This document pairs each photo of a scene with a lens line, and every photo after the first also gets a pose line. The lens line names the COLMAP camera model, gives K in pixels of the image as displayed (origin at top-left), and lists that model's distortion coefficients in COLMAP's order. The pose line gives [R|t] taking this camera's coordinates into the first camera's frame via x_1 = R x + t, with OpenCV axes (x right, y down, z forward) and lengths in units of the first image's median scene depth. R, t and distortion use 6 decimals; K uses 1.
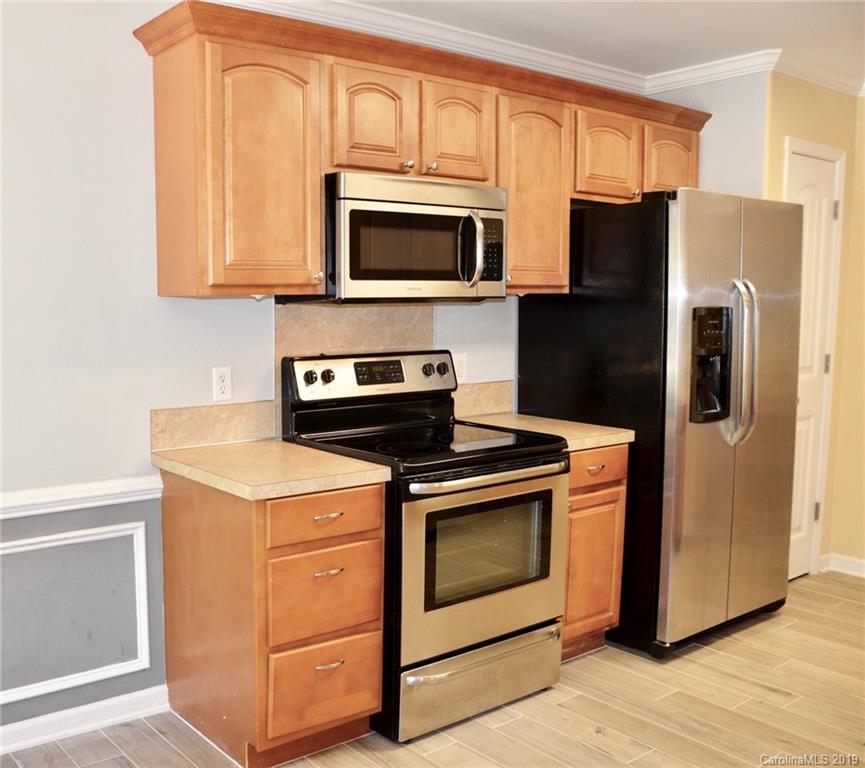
lens RADIAL K [[898.3, 0, 311.7], [0, 898.3, 386.0], [0, 0, 1]] dist [-0.114602, 0.025612]
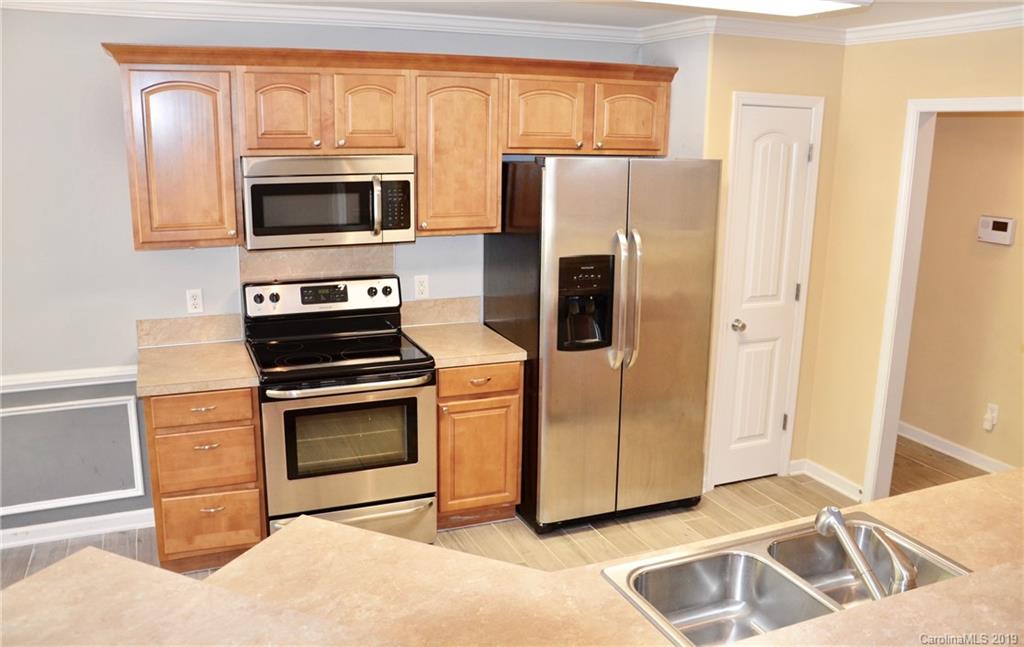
lens RADIAL K [[842.1, 0, 513.2], [0, 842.1, 311.3], [0, 0, 1]] dist [-0.183608, 0.319489]
pose [[0.977798, 0.061524, -0.200317, 0.604808], [-0.038789, 0.992549, 0.115506, -0.145425], [0.205930, -0.105171, 0.972899, -0.136693]]
